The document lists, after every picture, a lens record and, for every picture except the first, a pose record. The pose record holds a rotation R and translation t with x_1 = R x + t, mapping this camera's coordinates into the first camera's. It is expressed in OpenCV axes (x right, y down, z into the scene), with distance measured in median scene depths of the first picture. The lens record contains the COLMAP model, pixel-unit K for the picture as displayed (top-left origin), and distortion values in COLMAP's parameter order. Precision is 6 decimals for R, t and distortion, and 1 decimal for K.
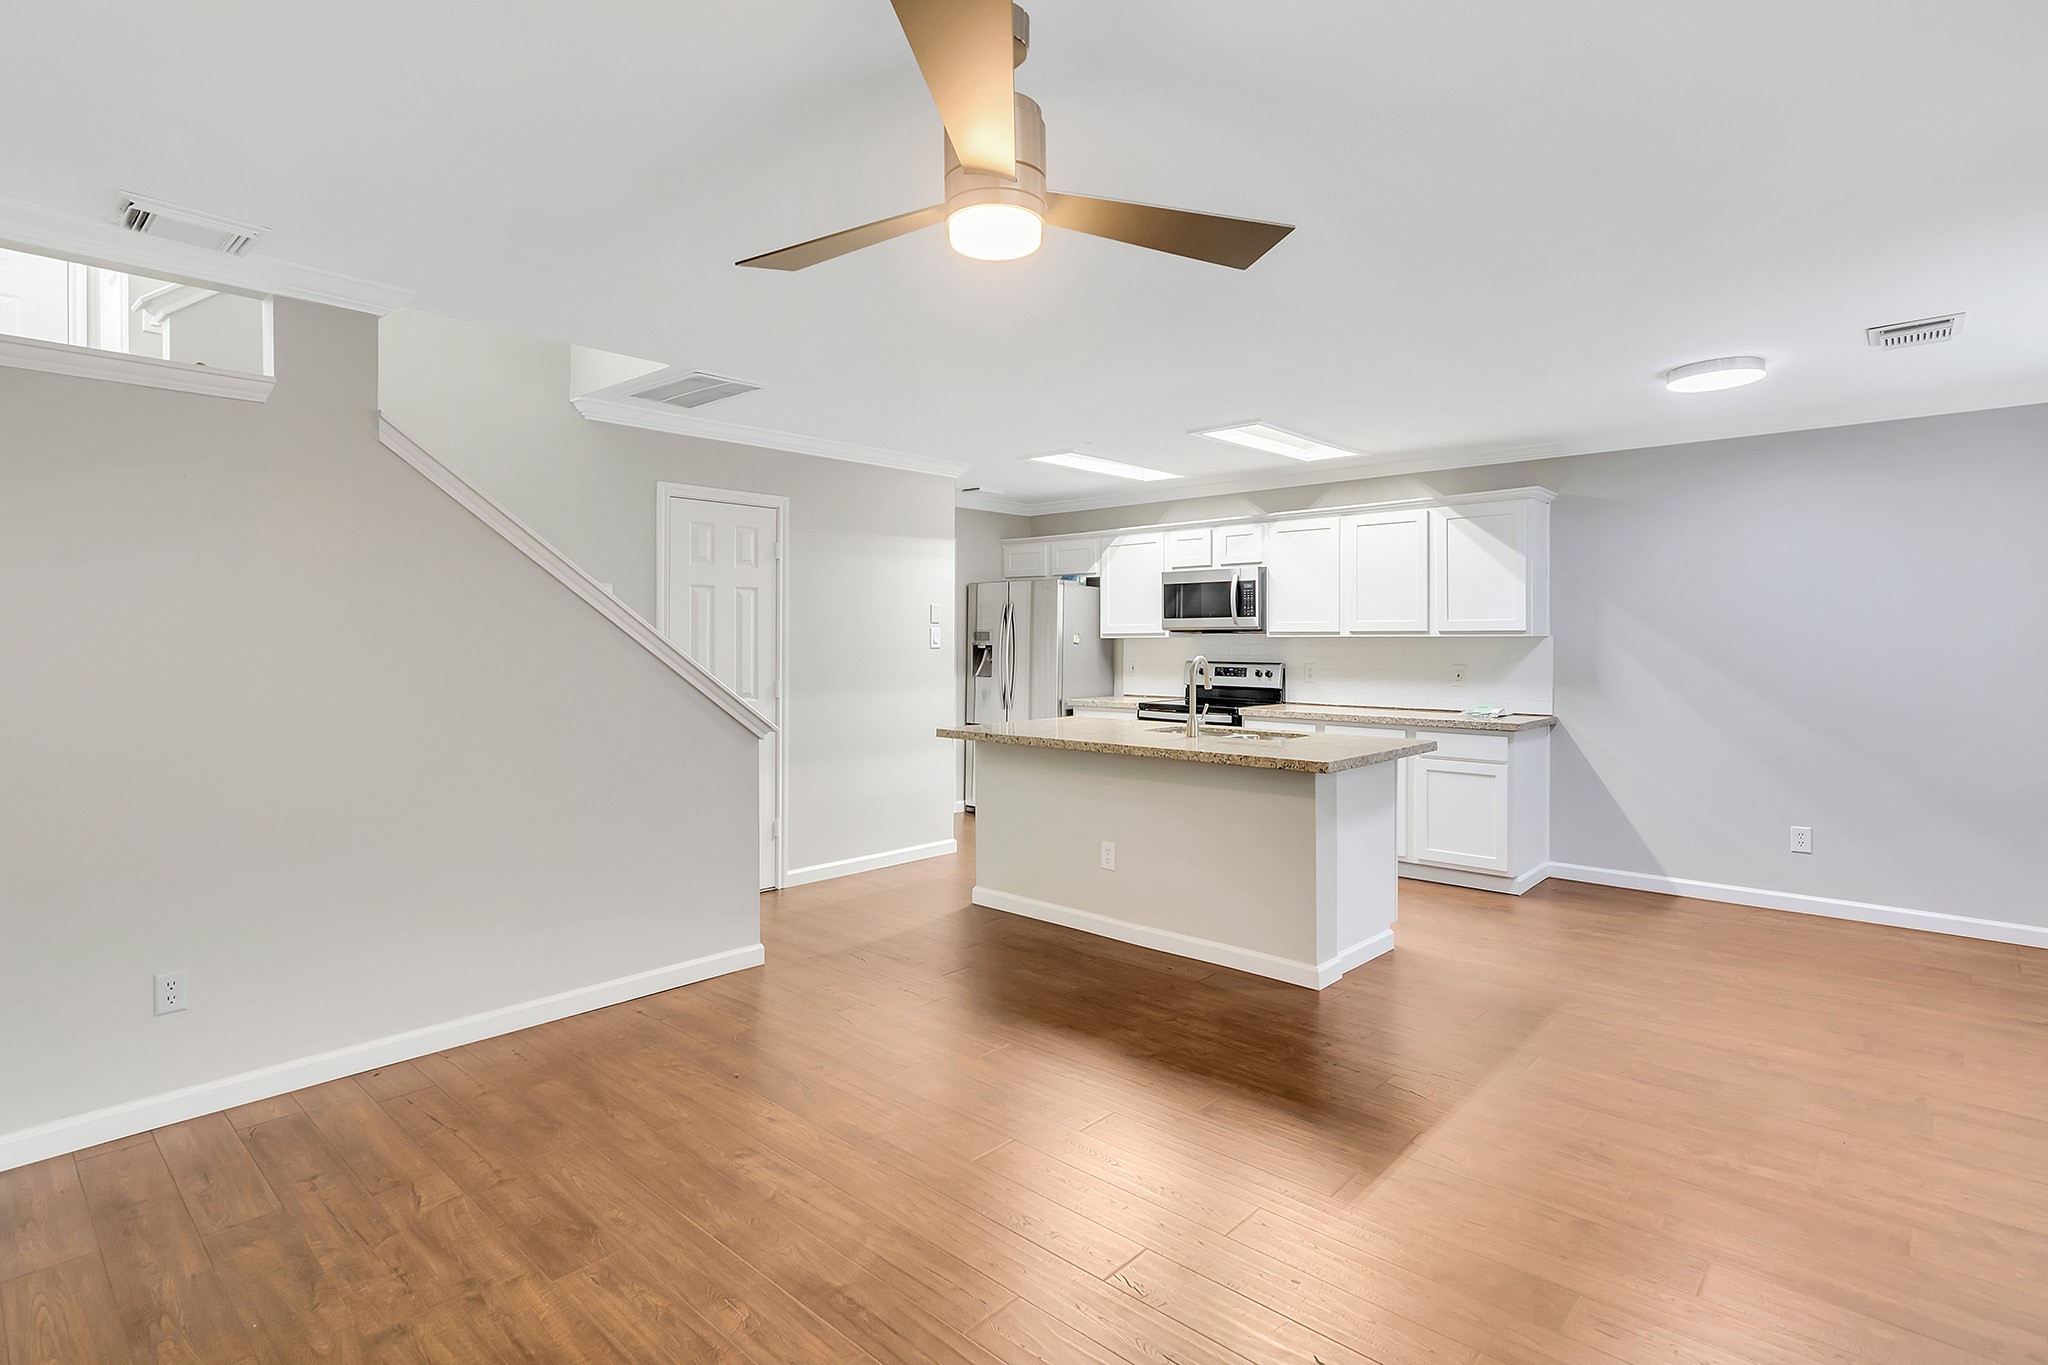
lens RADIAL K [[1005.1, 0, 1021.5], [0, 1005.1, 645.2], [0, 0, 1]] dist [0.000053, 0.000298]
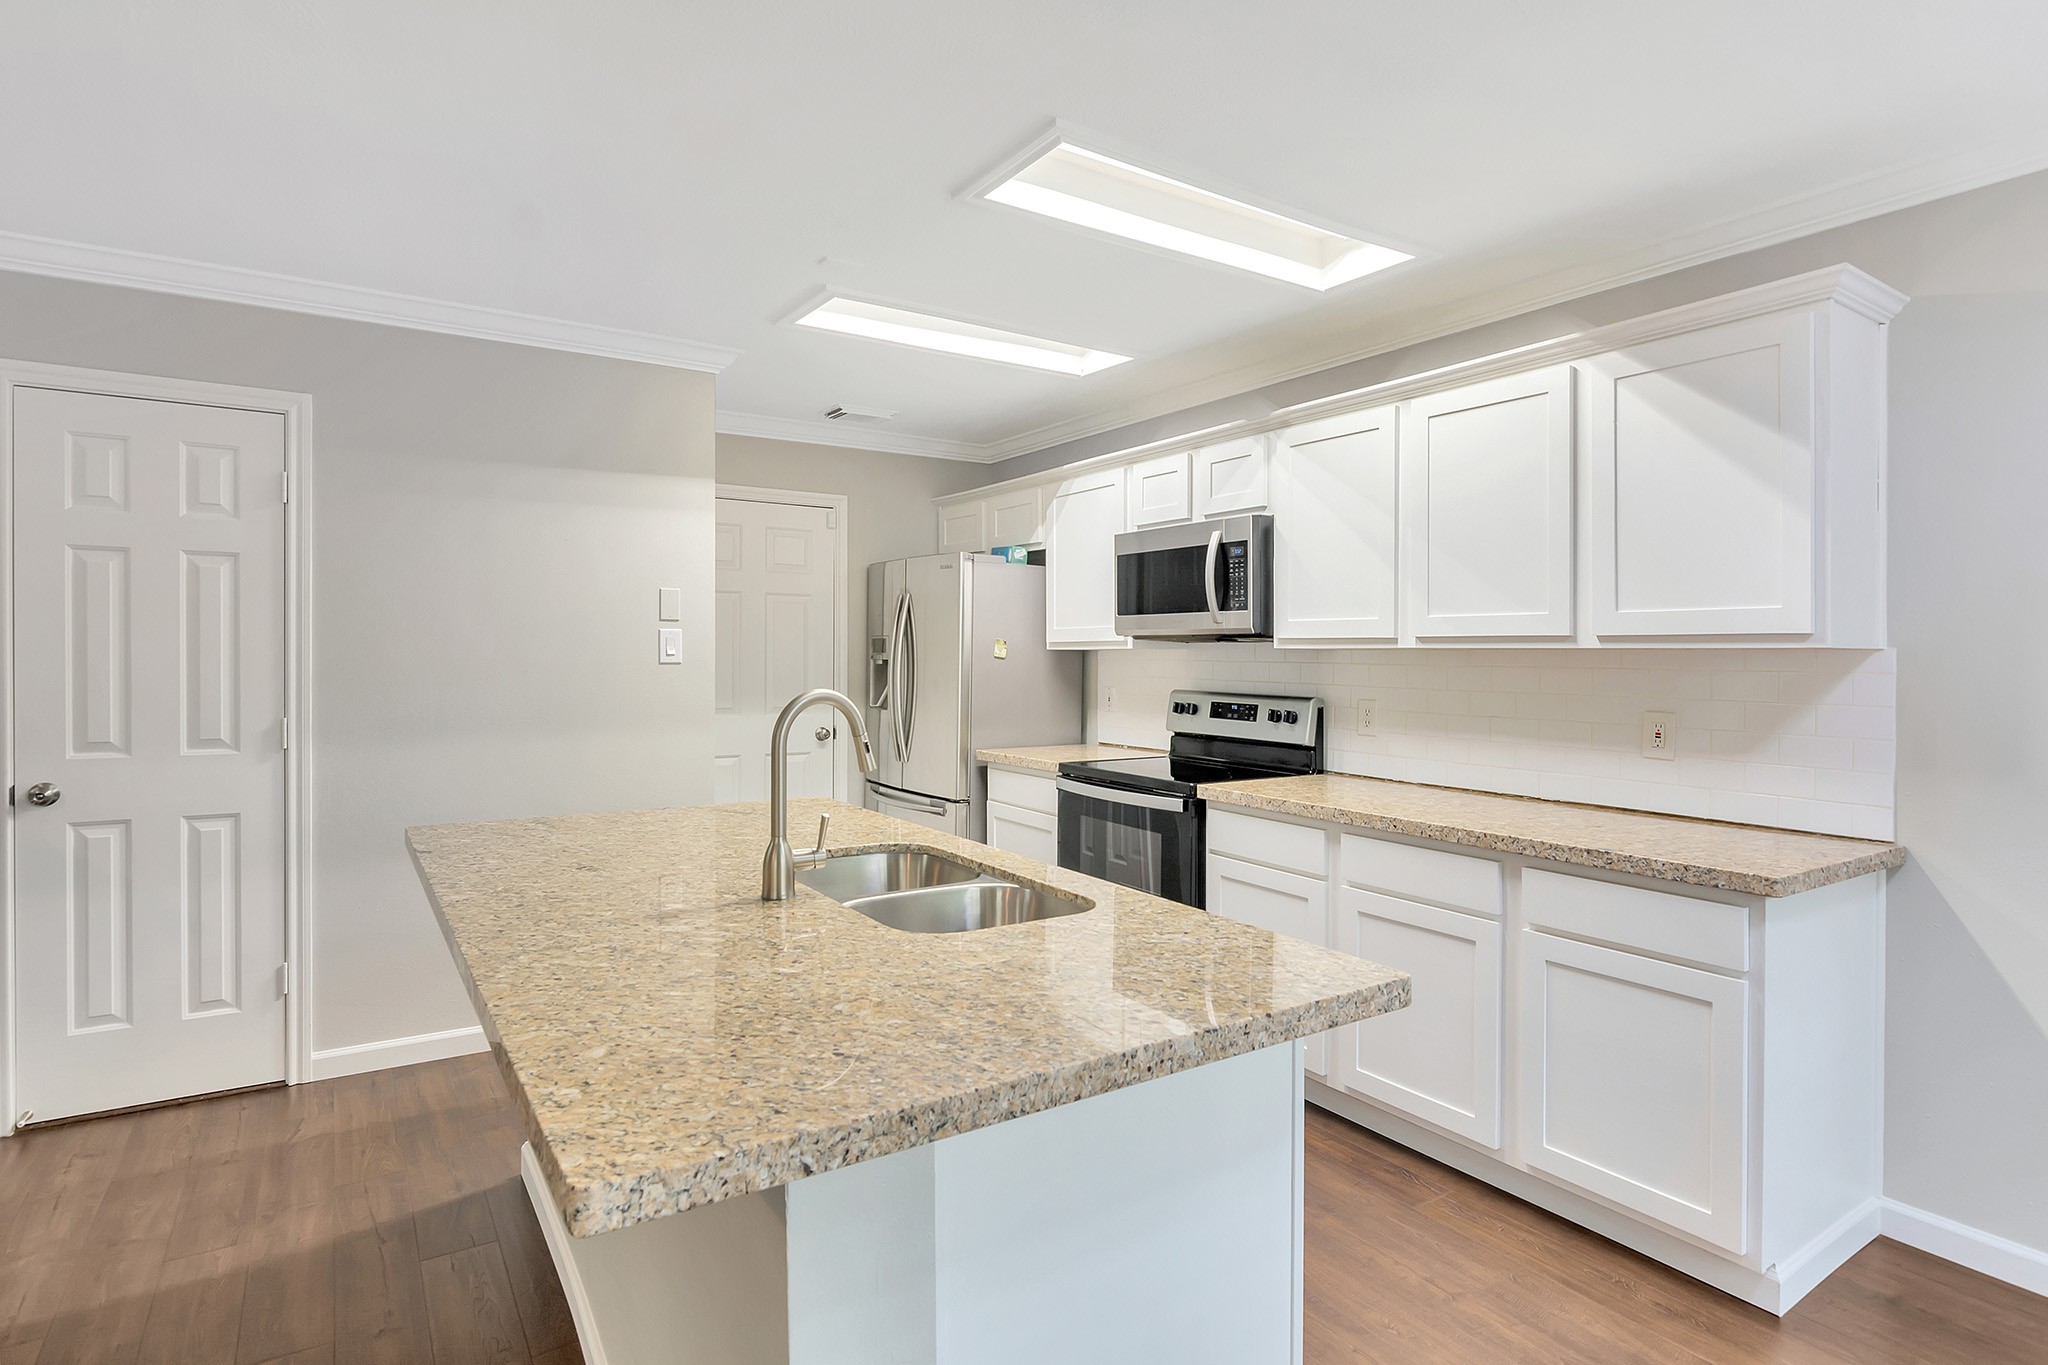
lens RADIAL K [[1046.8, 0, 1020.8], [0, 1046.8, 655.2], [0, 0, 1]] dist [-0.001904, -0.000333]
pose [[0.969692, 0.007516, -0.244214, 0.250401], [-0.008756, 0.999954, -0.003992, -0.001183], [0.244172, 0.006009, 0.969713, 0.436474]]
